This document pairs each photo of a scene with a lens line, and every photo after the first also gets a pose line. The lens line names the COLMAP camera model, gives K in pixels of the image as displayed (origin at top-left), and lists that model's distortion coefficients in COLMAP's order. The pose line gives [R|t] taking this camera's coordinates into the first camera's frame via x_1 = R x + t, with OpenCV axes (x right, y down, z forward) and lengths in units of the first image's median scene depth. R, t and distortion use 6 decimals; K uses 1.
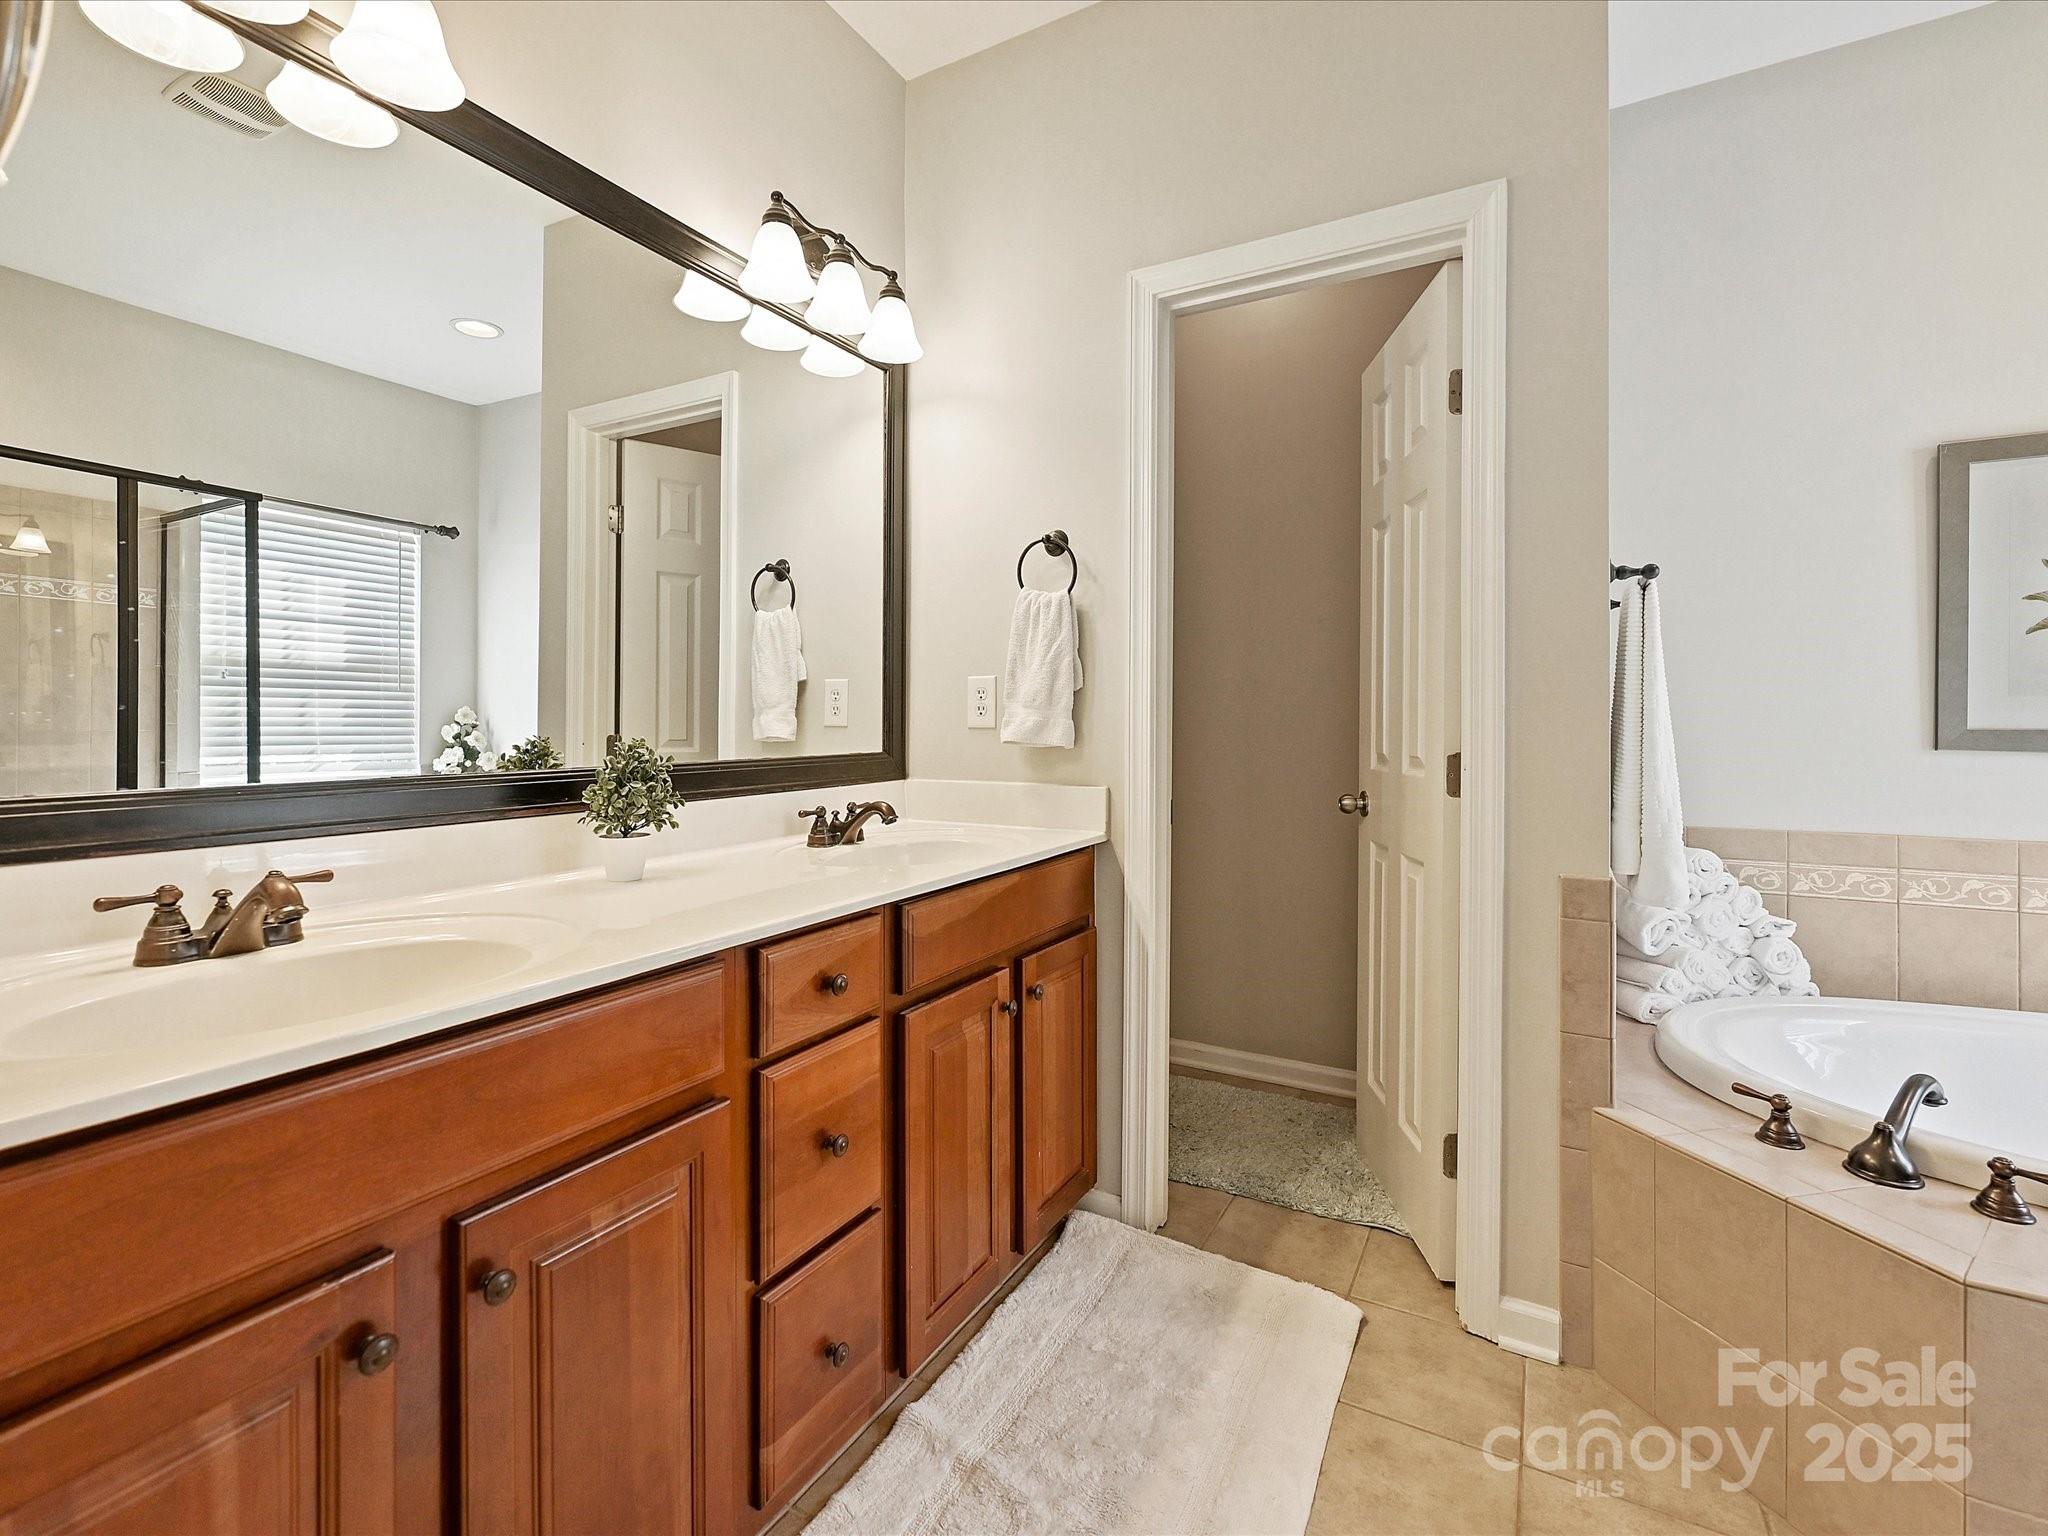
lens RADIAL K [[962.8, 0, 1020.4], [0, 962.8, 721.0], [0, 0, 1]] dist [-0.002862, 0.000482]
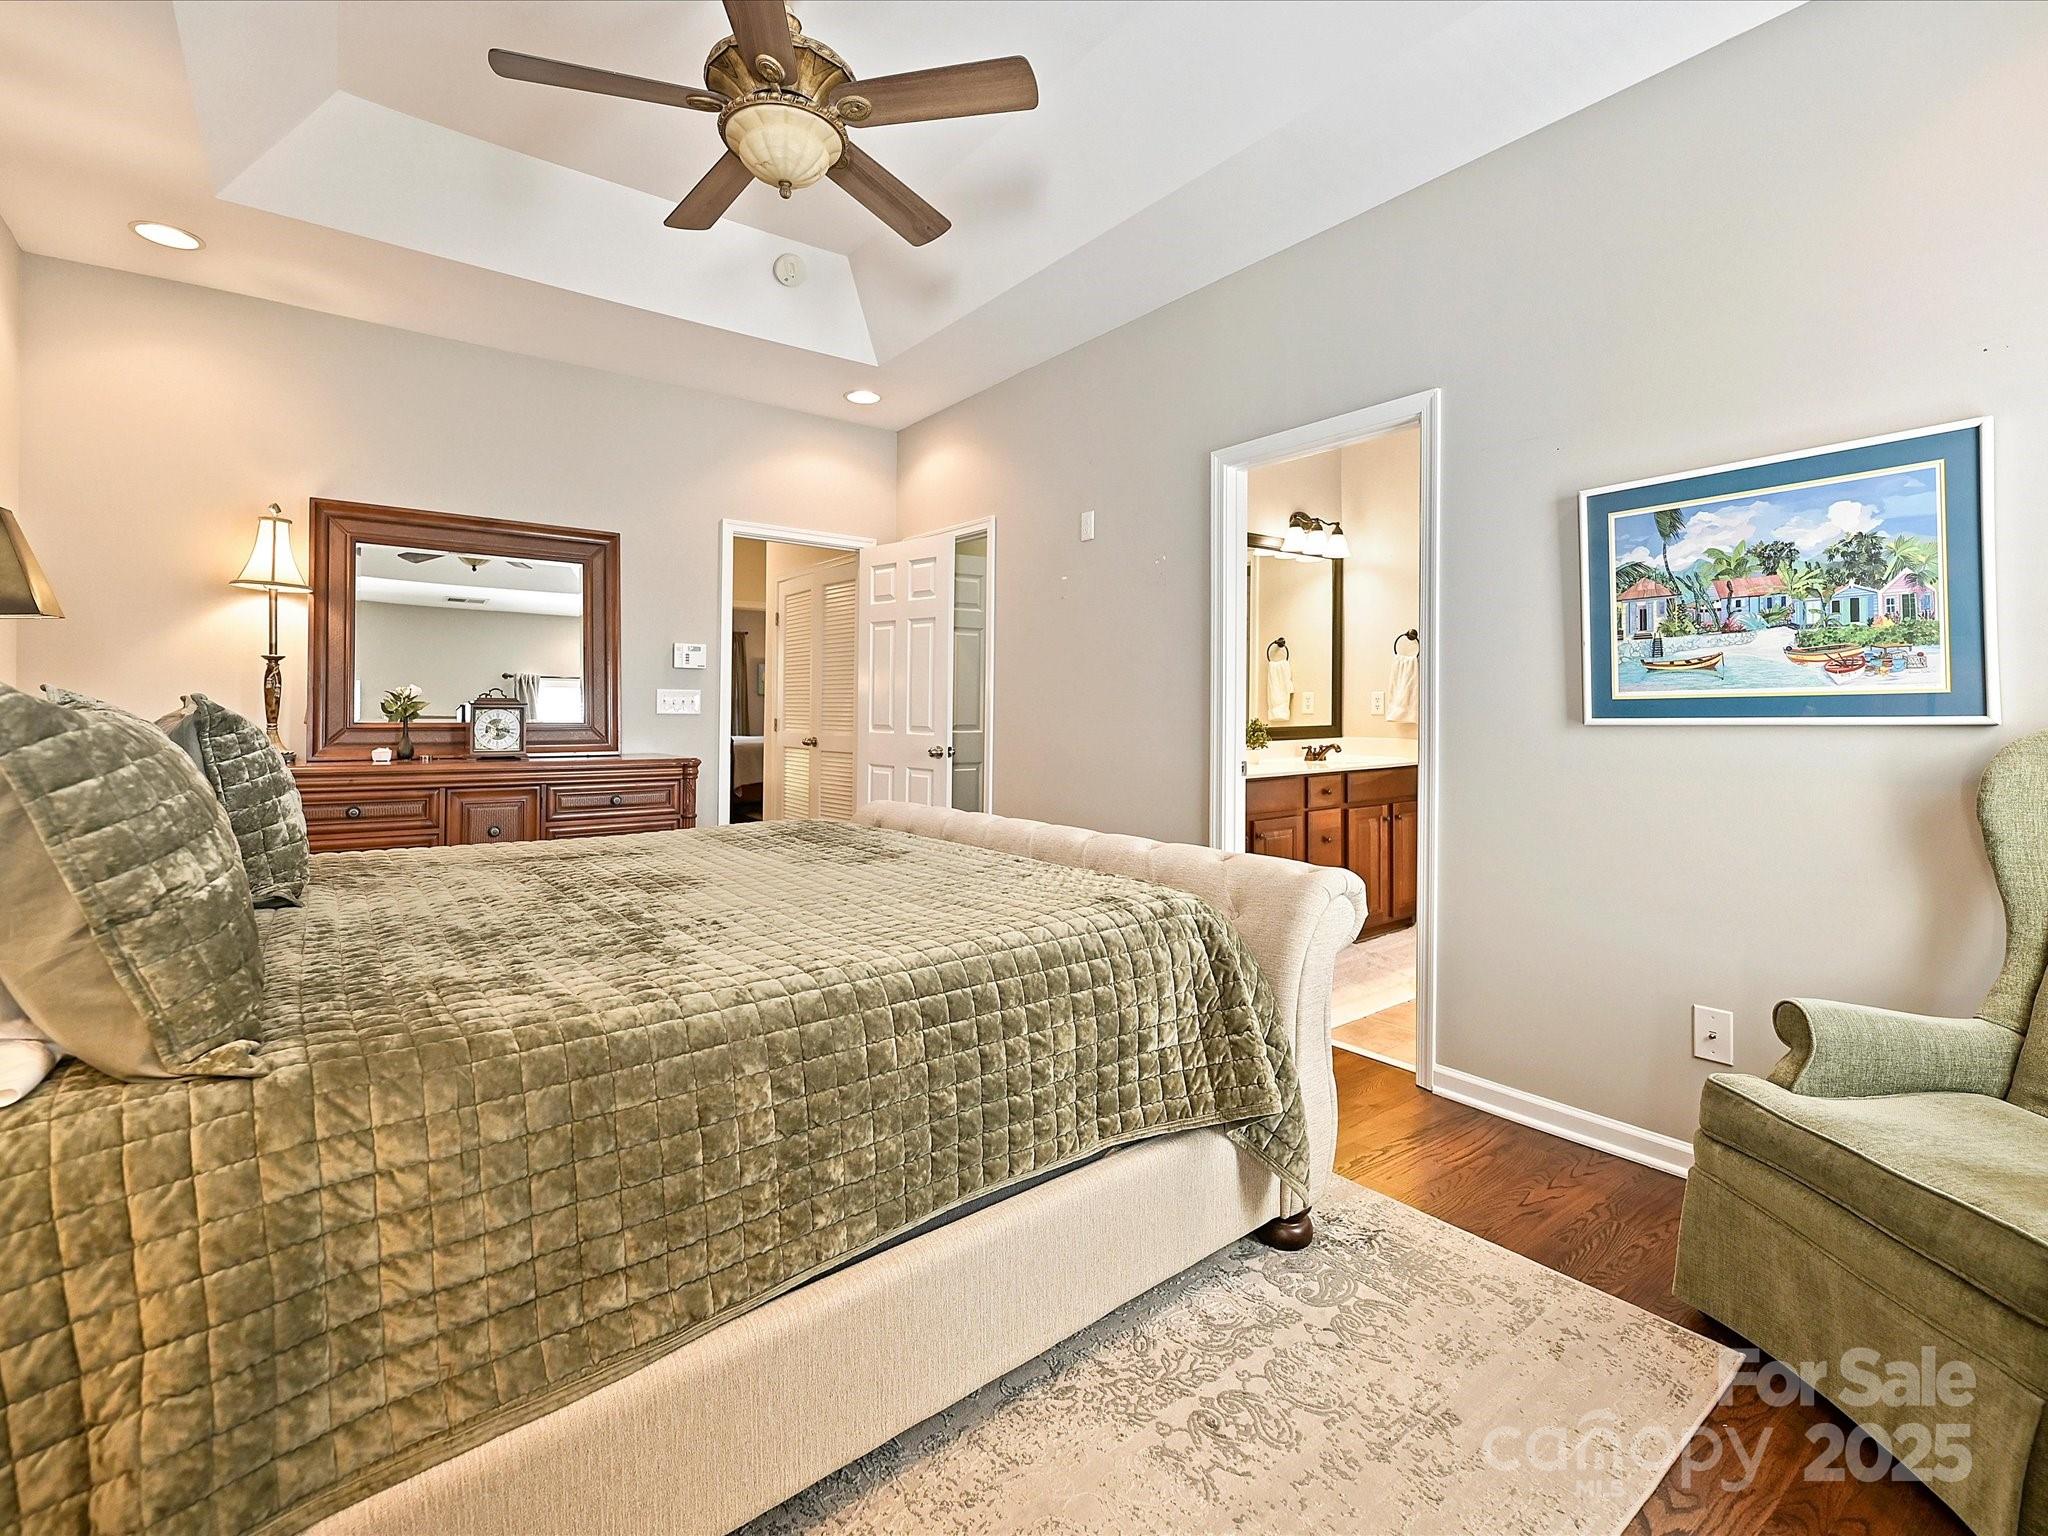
lens RADIAL K [[929.0, 0, 1024.7], [0, 929.0, 706.4], [0, 0, 1]] dist [0.000124, 0.000062]
pose [[0.914611, -0.000598, -0.404335, 0.083915], [0.001579, 0.999997, 0.002091, -0.018155], [0.404332, -0.002551, 0.914609, -1.337578]]
